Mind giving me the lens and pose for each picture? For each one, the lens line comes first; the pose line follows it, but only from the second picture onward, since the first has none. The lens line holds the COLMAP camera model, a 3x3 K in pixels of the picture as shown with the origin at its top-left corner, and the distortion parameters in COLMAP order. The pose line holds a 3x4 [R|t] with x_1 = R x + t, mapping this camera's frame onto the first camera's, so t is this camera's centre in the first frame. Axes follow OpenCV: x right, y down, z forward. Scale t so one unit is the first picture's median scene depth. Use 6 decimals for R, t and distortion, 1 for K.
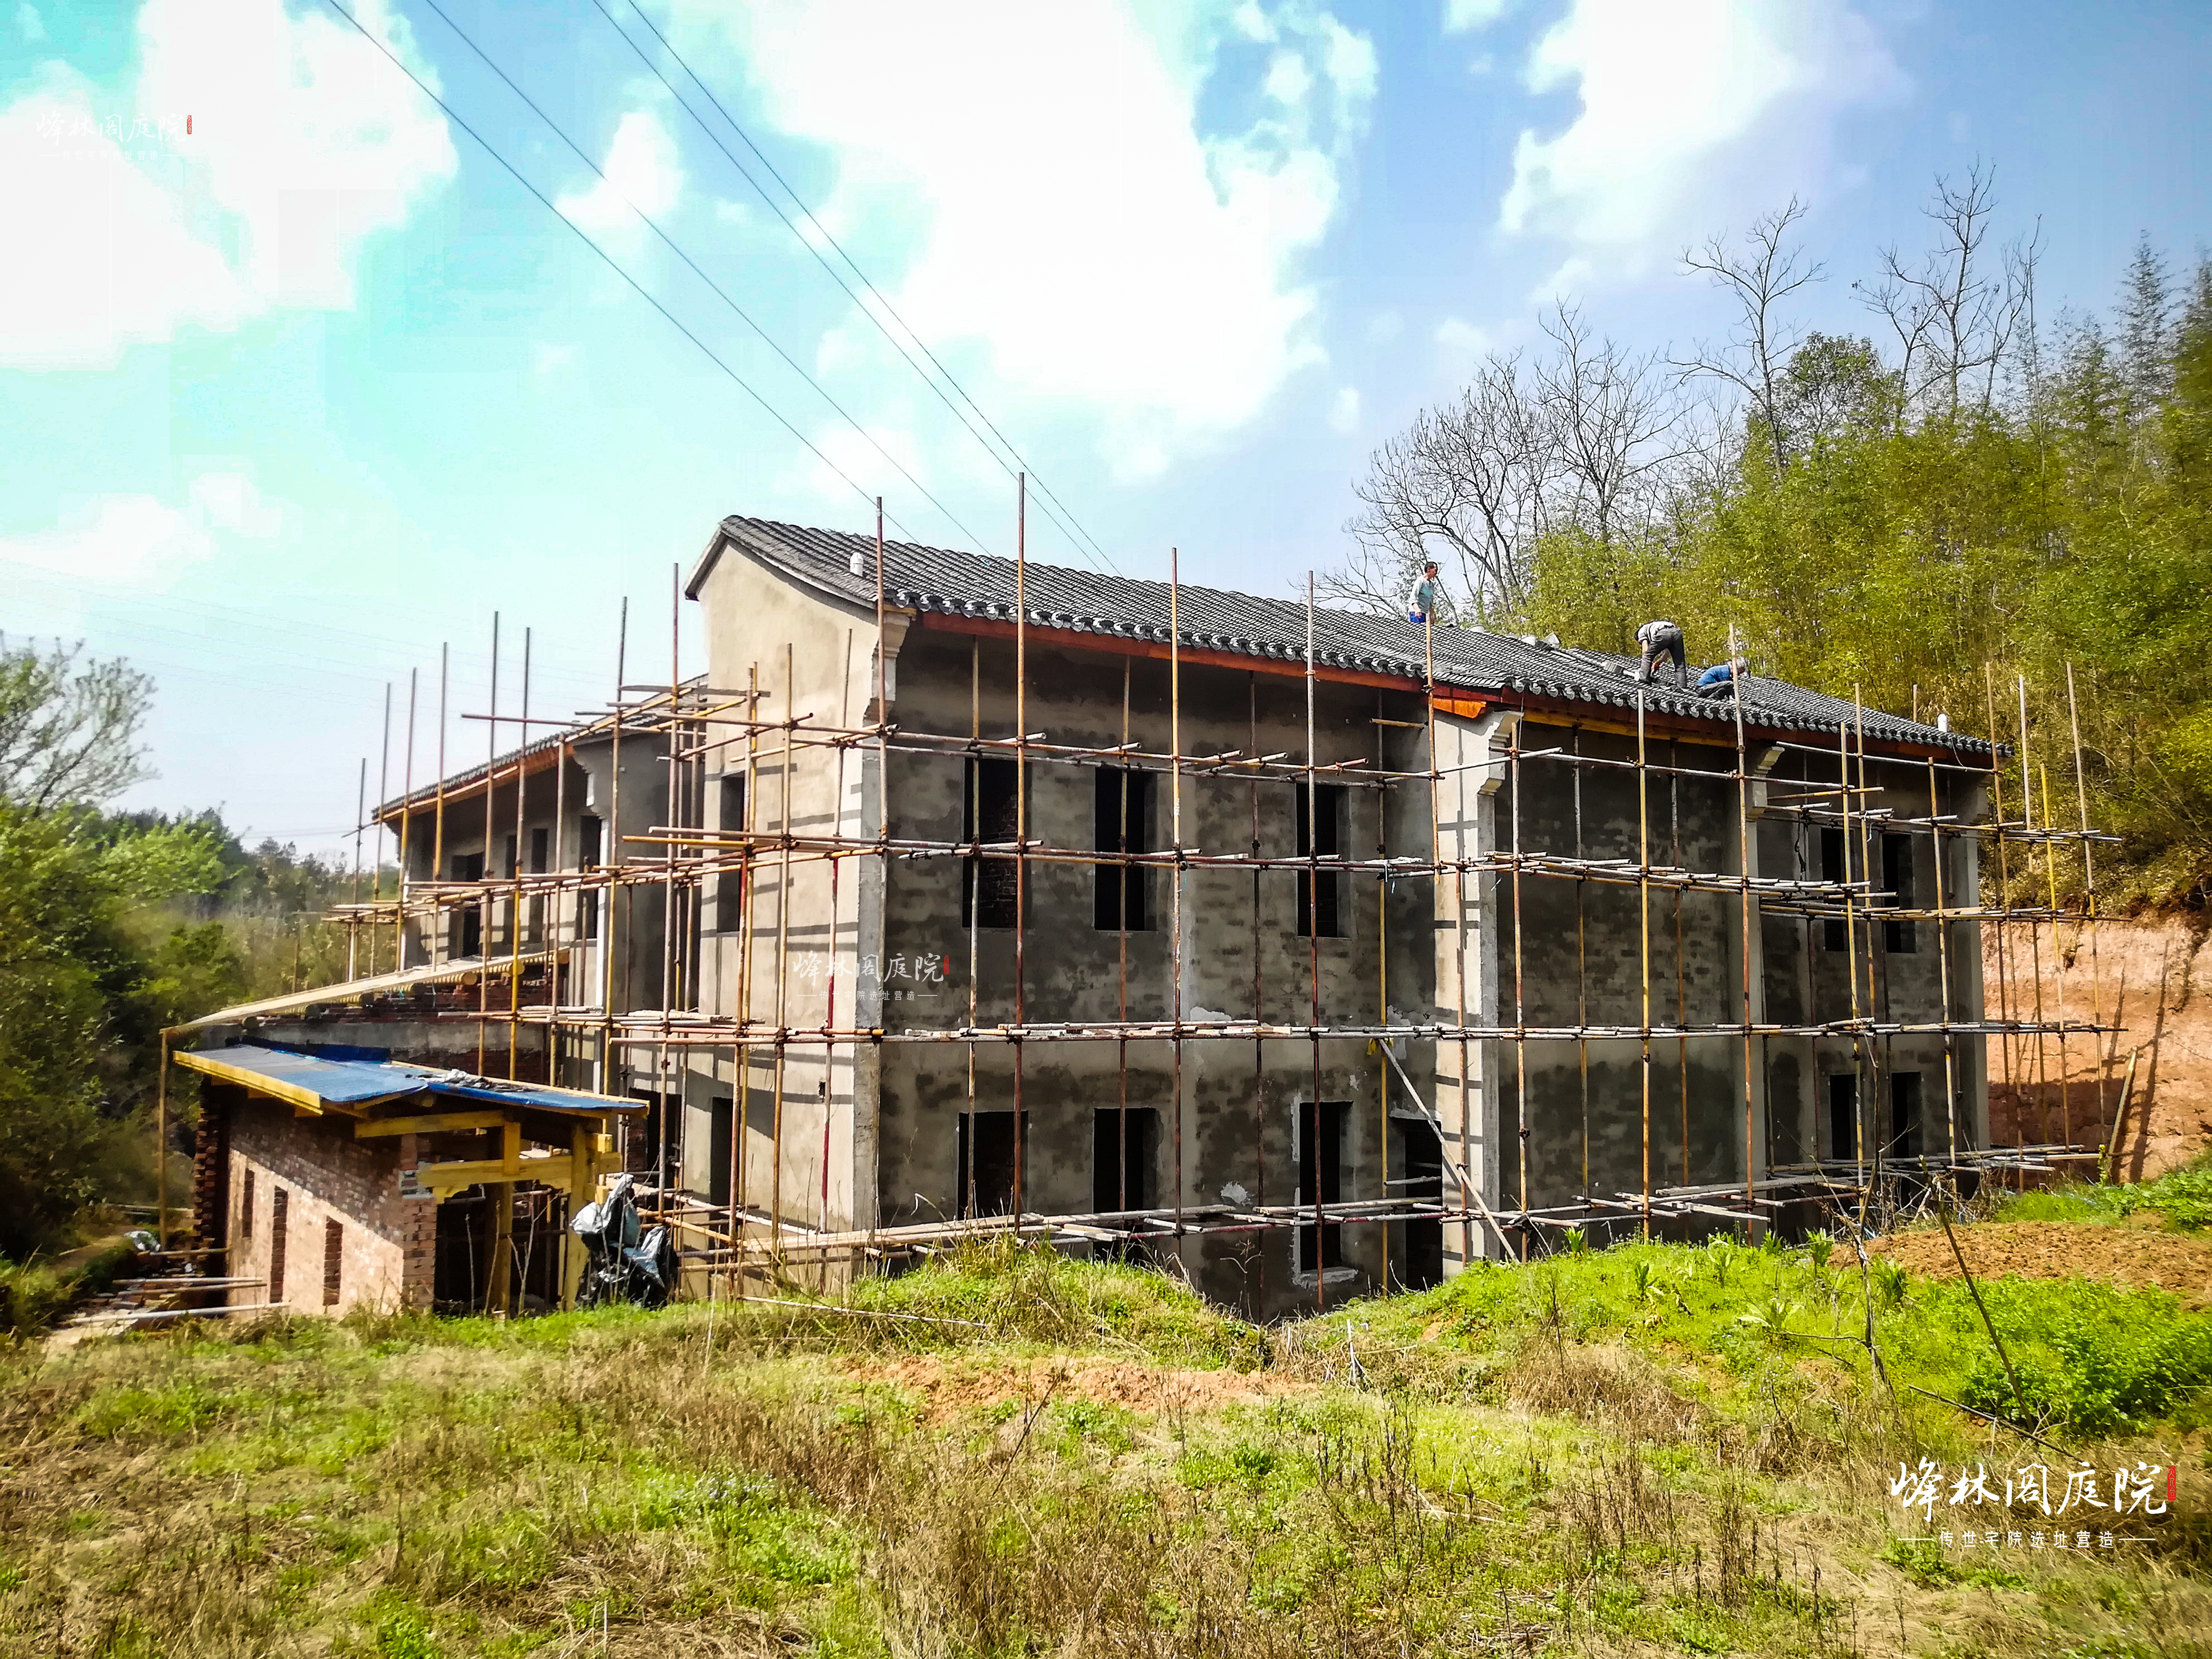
lens RADIAL K [[1808.1, 0, 1104.1], [0, 1808.1, 821.6], [0, 0, 1]] dist [-0.025102, 0.048201]
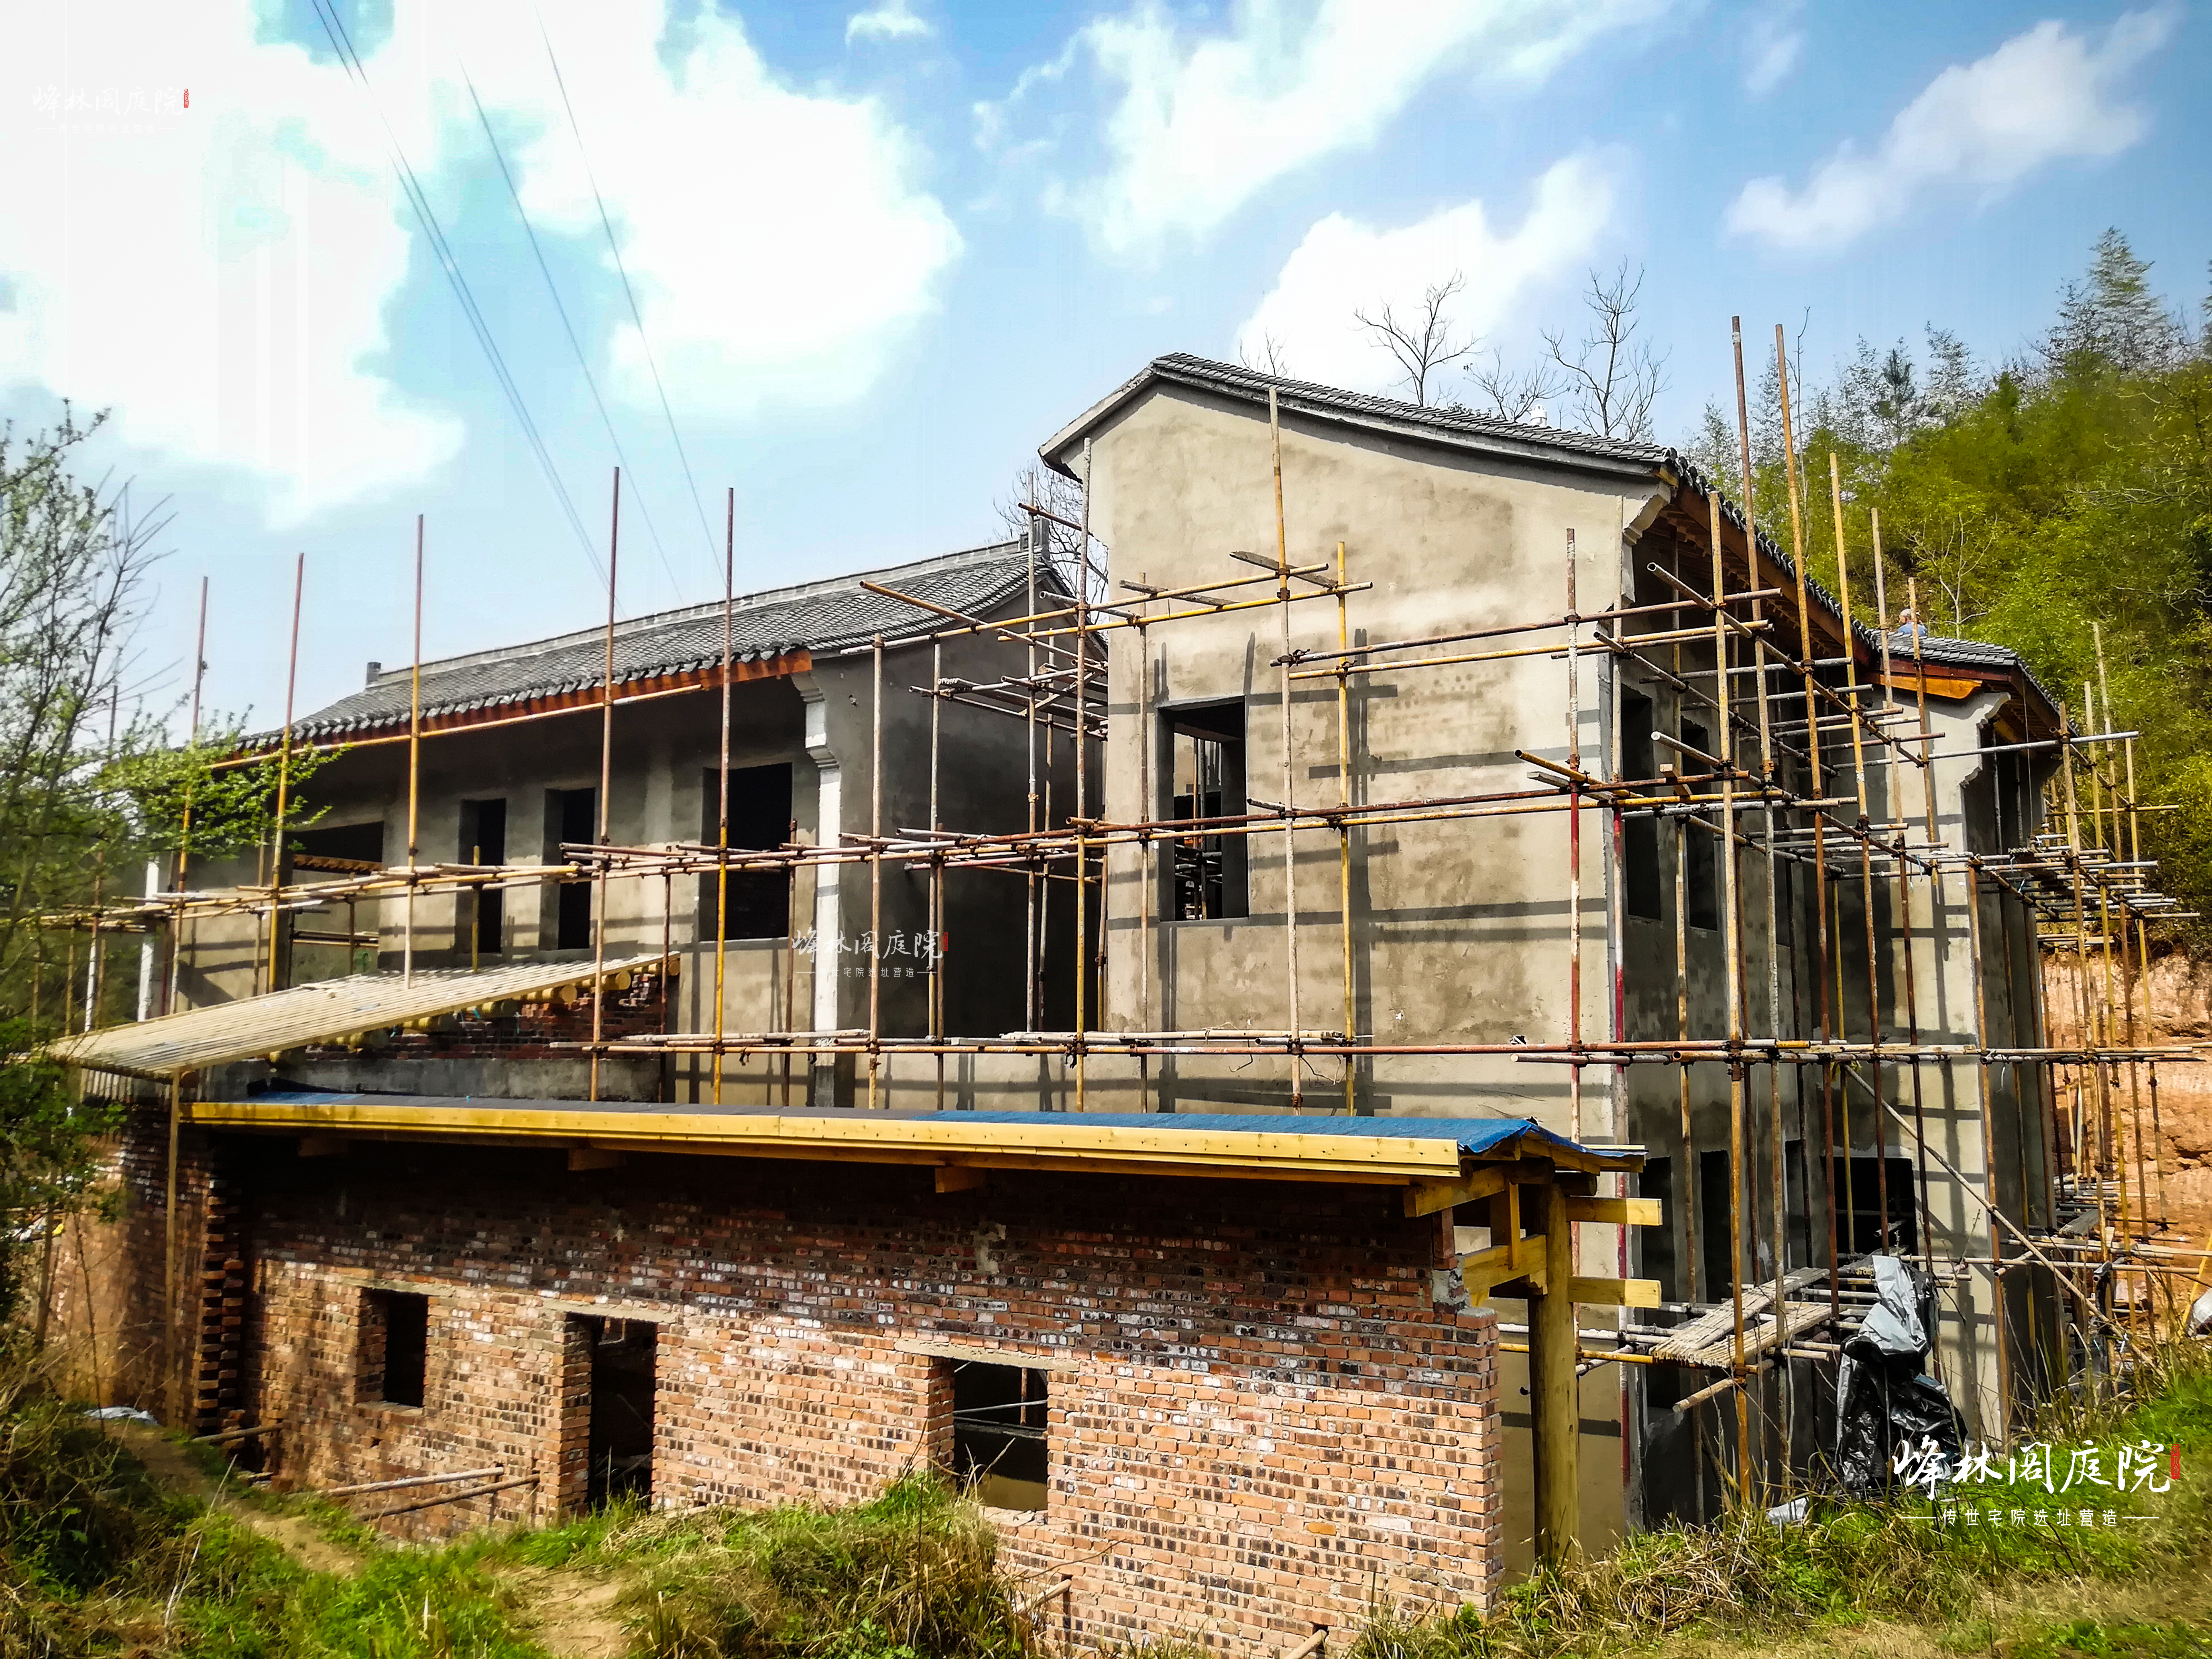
lens RADIAL K [[1808.1, 0, 1104.1], [0, 1808.1, 821.6], [0, 0, 1]] dist [-0.025102, 0.048201]
pose [[0.921365, 0.045567, 0.386018, -0.516029], [-0.032258, 0.998643, -0.040888, 0.051839], [-0.387357, 0.025221, 0.921585, 0.346139]]
